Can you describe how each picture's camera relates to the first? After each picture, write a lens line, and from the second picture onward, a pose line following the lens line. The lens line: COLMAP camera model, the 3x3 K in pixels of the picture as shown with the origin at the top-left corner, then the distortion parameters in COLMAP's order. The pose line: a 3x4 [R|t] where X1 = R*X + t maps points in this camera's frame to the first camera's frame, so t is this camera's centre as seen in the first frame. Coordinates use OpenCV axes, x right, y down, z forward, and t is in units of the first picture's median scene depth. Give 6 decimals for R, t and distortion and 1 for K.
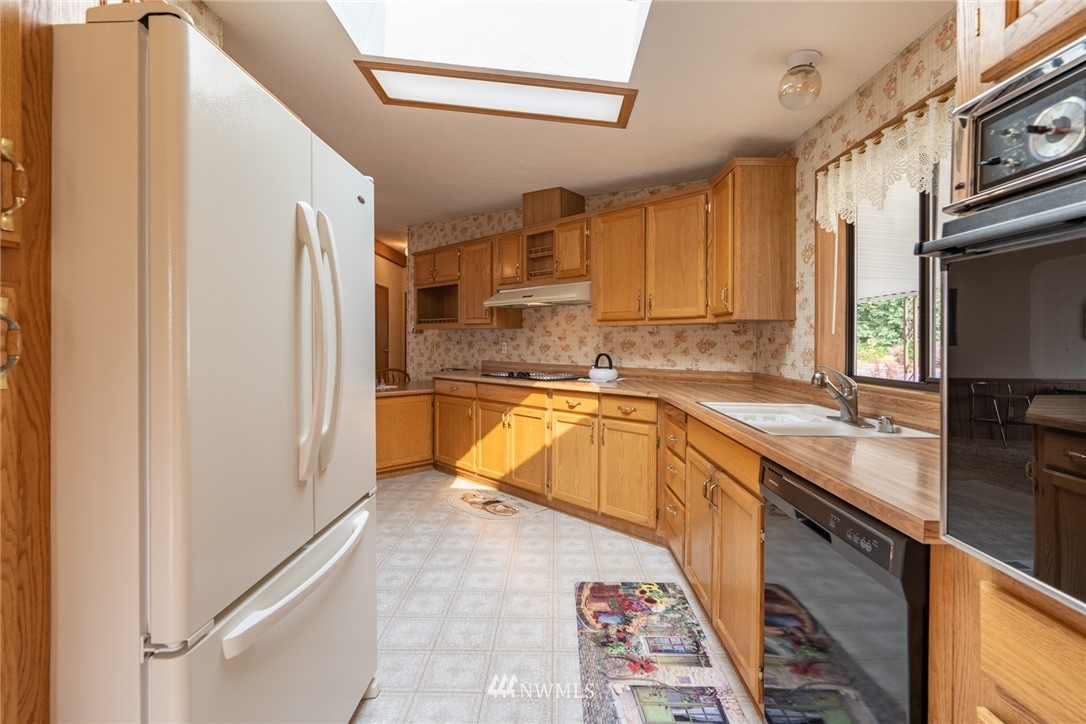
lens RADIAL K [[502.0, 0, 543.0], [0, 502.0, 343.6], [0, 0, 1]] dist [-0.008329, 0.000201]
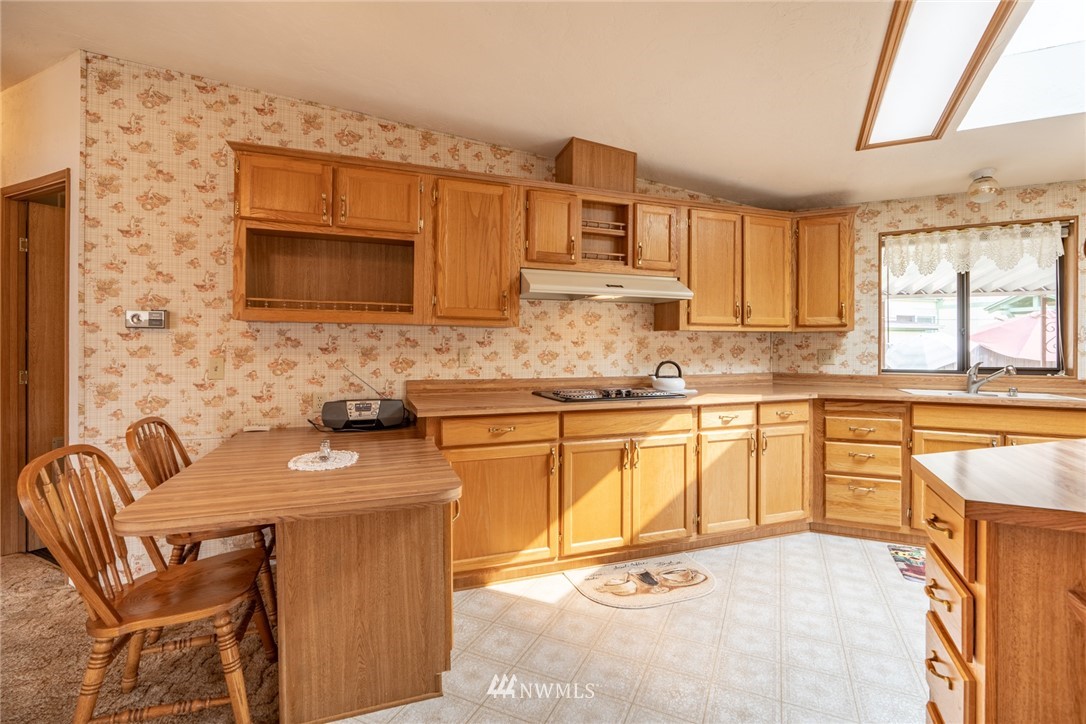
lens RADIAL K [[492.9, 0, 605.0], [0, 492.9, 350.1], [0, 0, 1]] dist [-0.003173, -0.000047]
pose [[0.395976, -0.005021, 0.918247, -0.759242], [0.004168, 0.999985, 0.003671, -0.003216], [-0.918251, 0.002374, 0.395991, 0.791264]]
